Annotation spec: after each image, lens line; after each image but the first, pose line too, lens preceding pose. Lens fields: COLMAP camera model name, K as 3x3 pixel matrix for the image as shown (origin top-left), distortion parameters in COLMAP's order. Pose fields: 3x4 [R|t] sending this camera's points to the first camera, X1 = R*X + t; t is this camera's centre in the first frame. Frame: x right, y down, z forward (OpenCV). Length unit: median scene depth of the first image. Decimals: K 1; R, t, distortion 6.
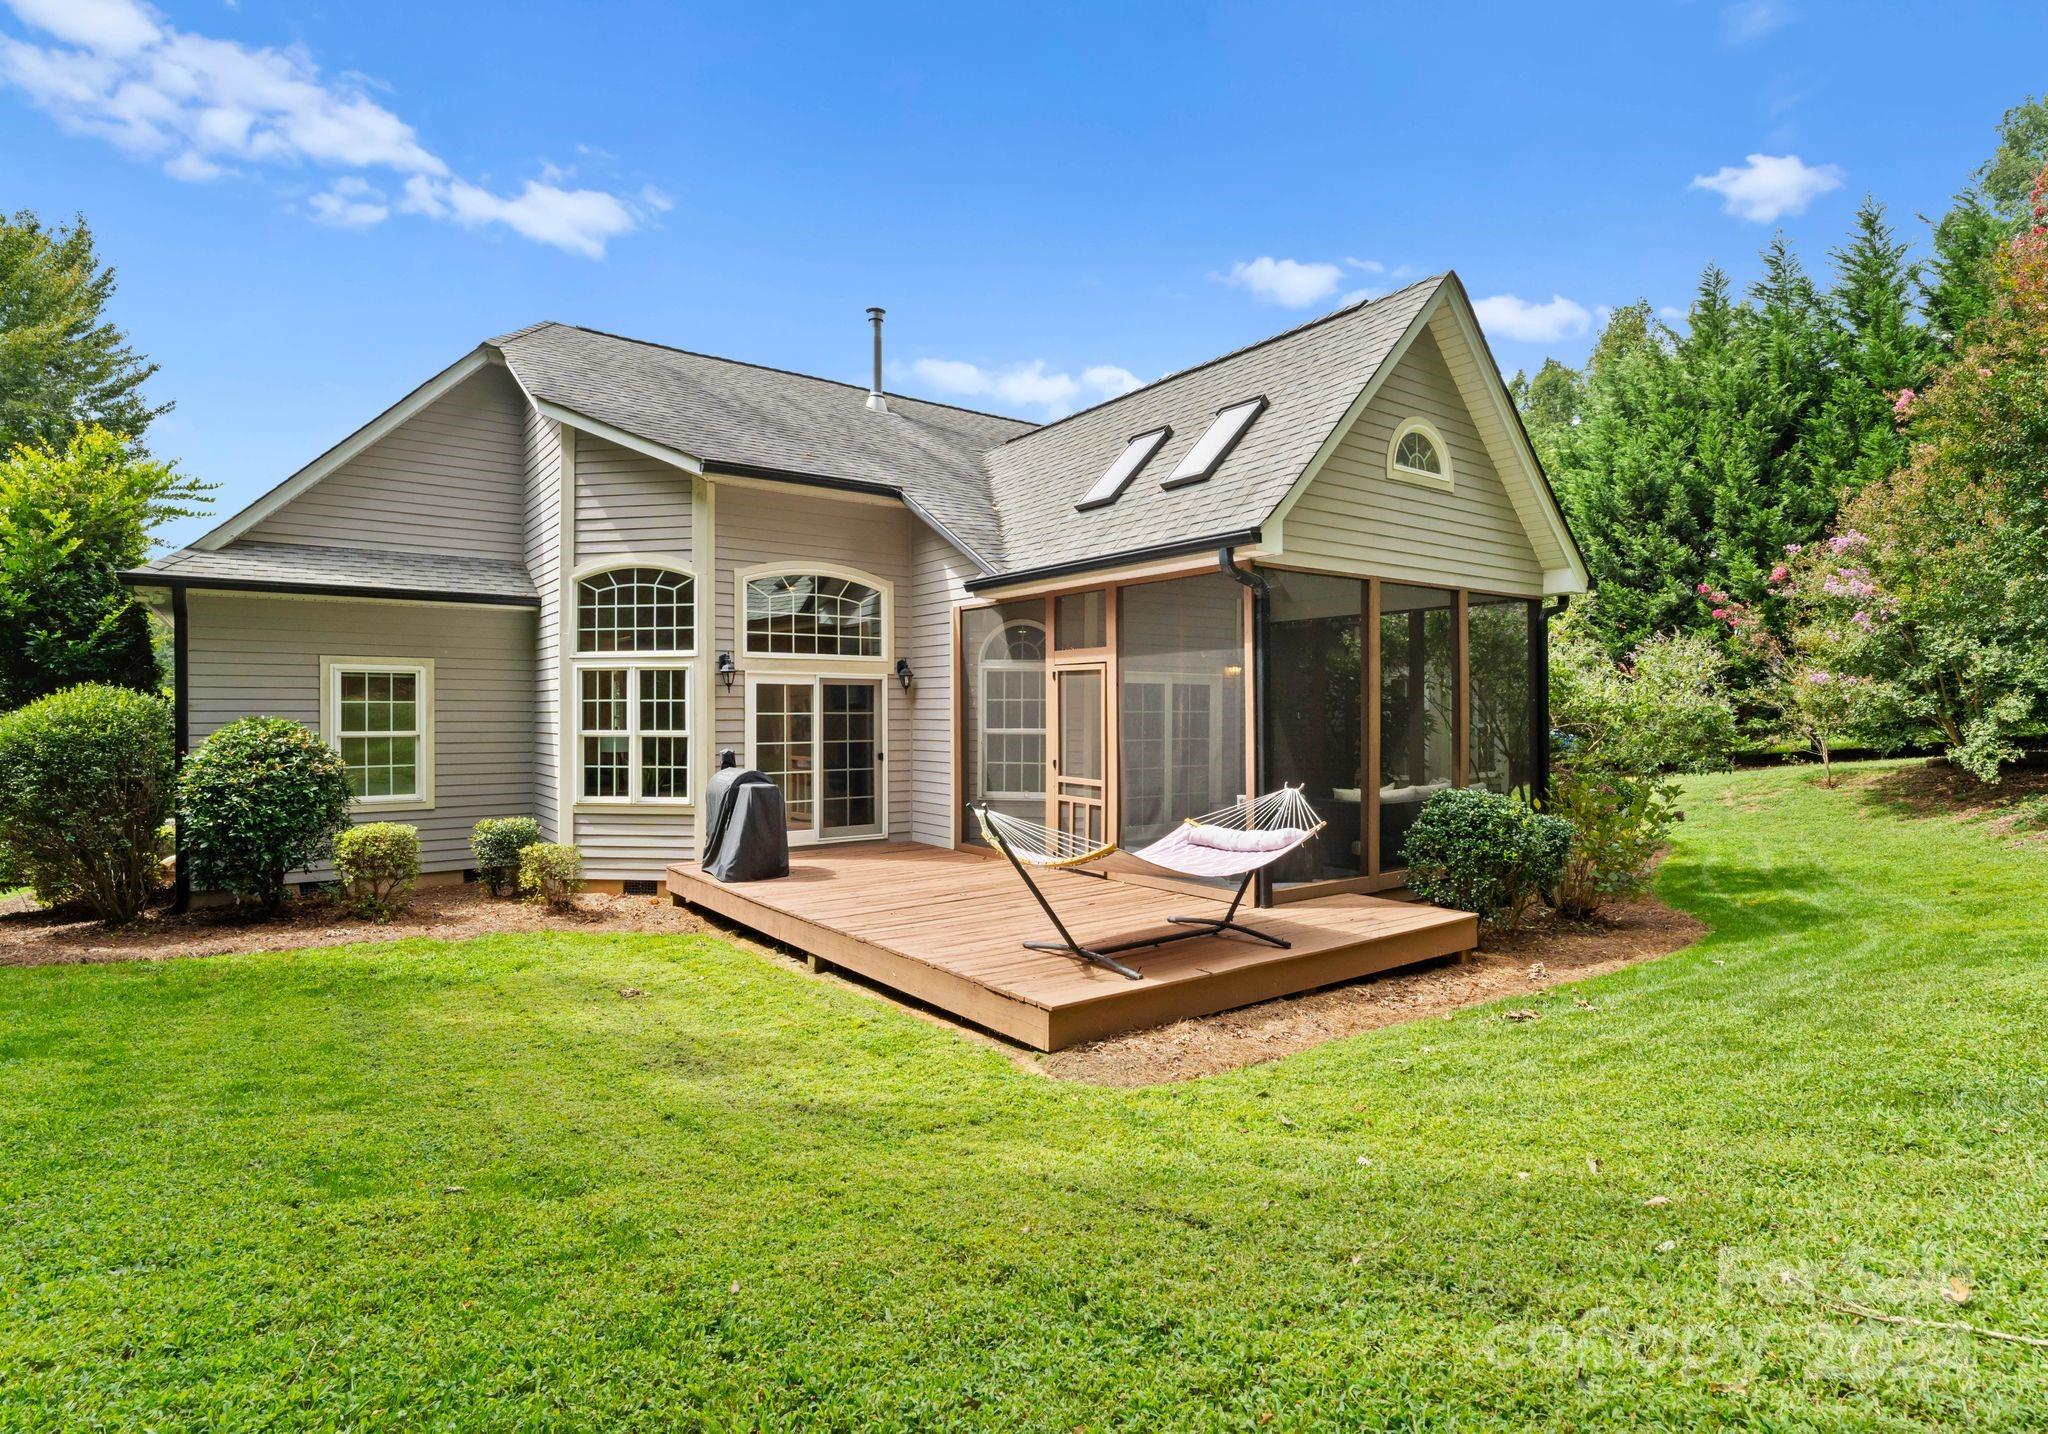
lens RADIAL K [[940.6, 0, 945.2], [0, 940.6, 705.2], [0, 0, 1]] dist [-0.000429, -0.000148]
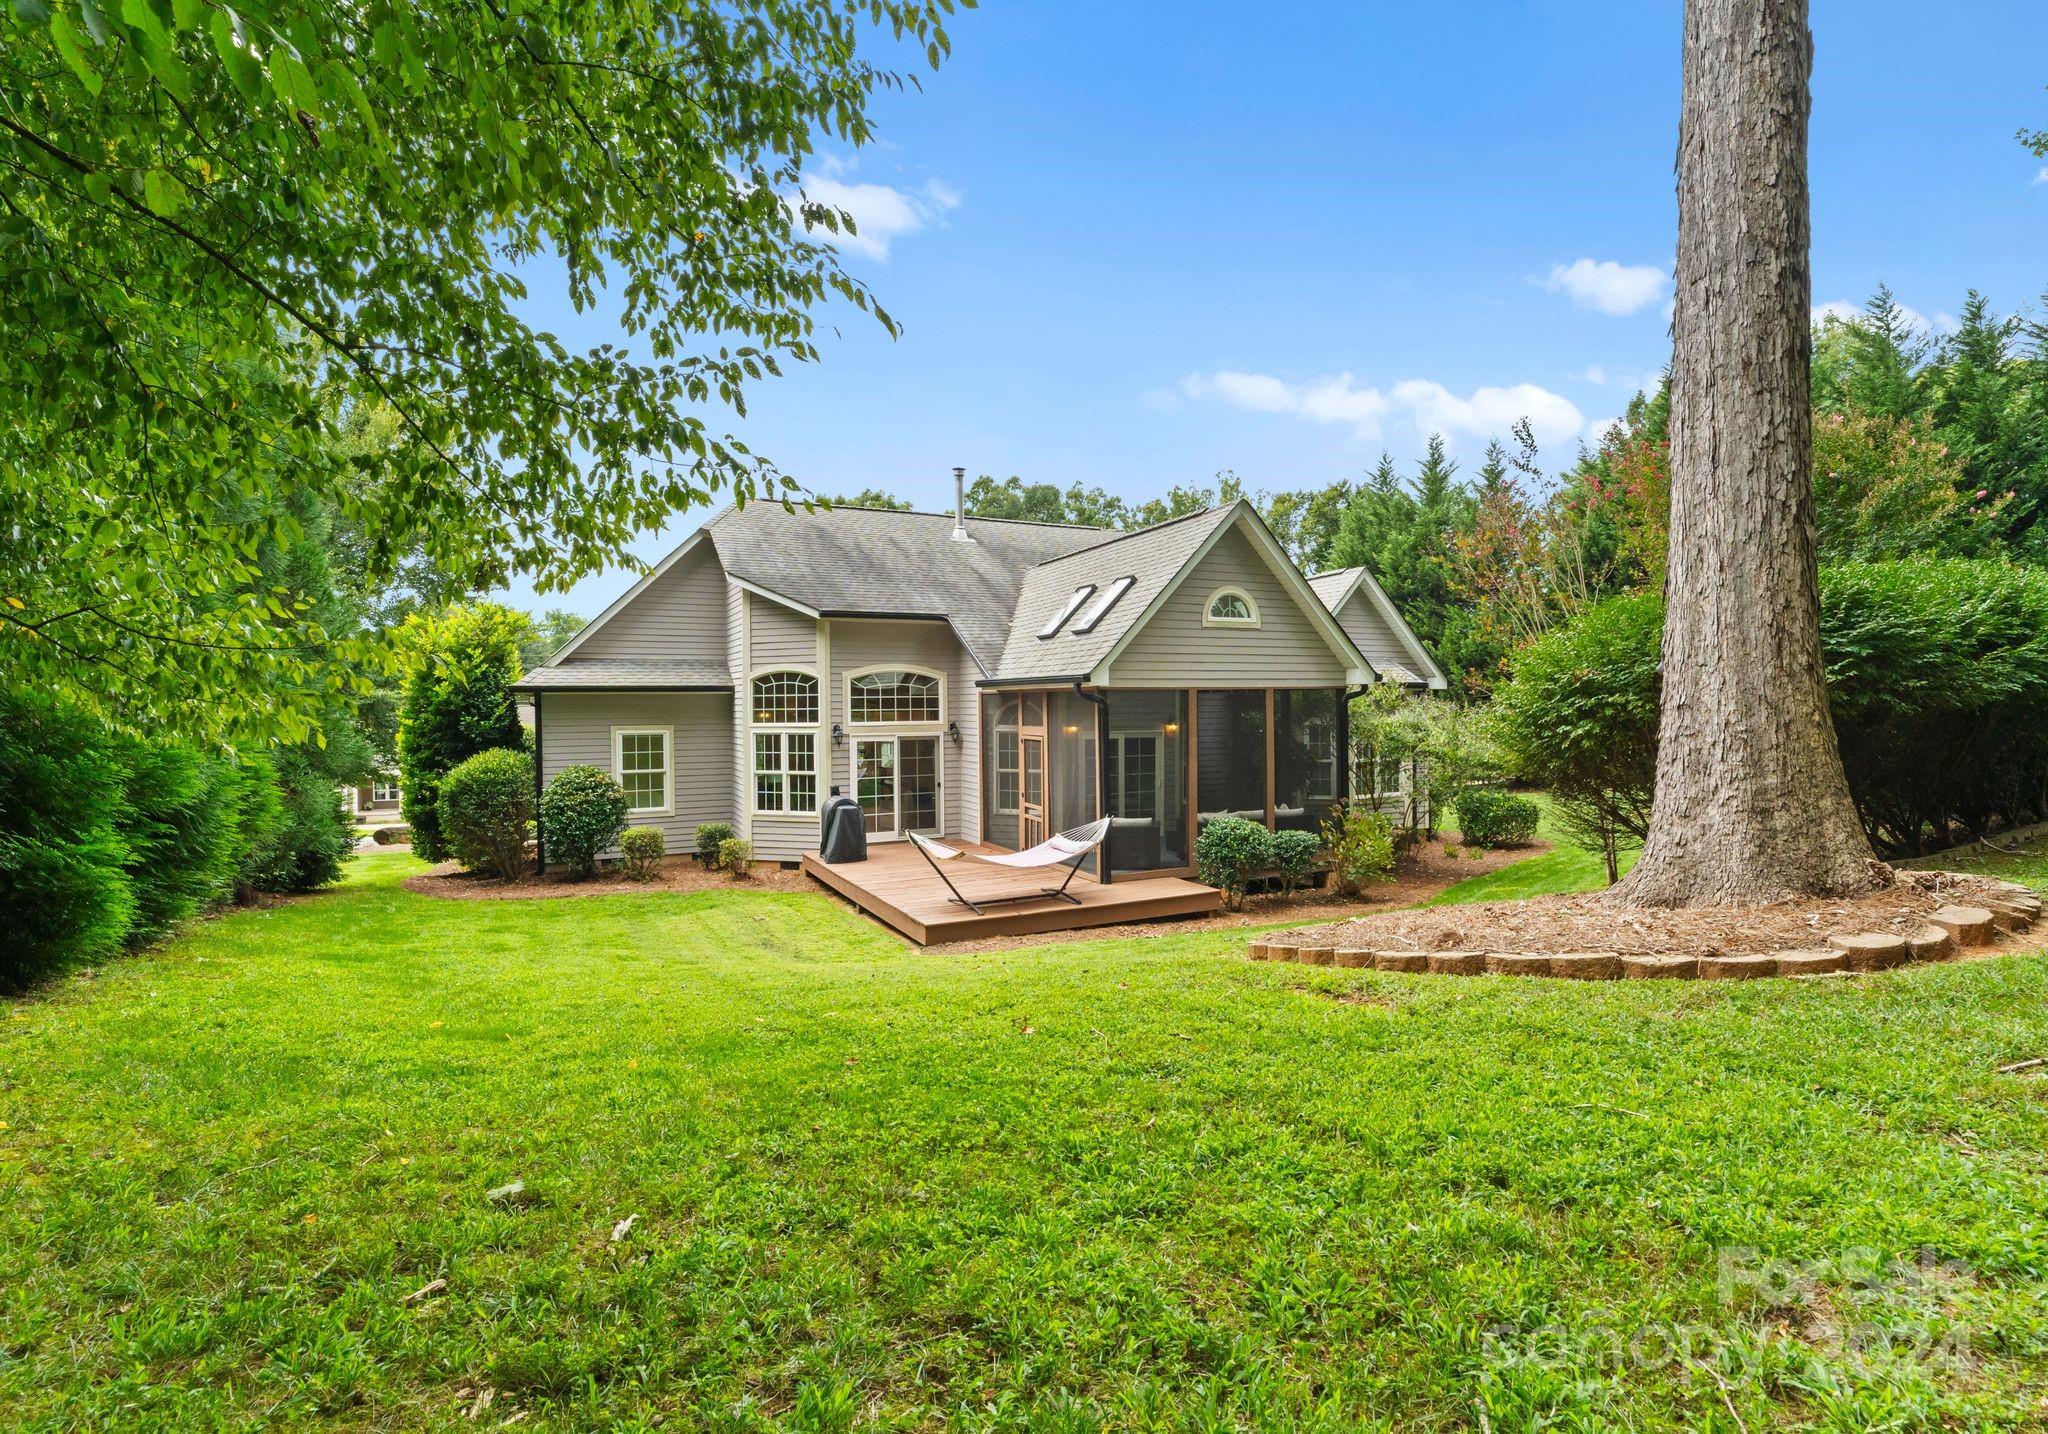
lens RADIAL K [[900.0, 0, 1014.5], [0, 900.0, 693.7], [0, 0, 1]] dist [0.000984, -0.000654]
pose [[0.987702, -0.010540, -0.155991, 0.318500], [0.010621, 0.999944, -0.000313, -0.104511], [0.155985, -0.001347, 0.987758, -0.505559]]
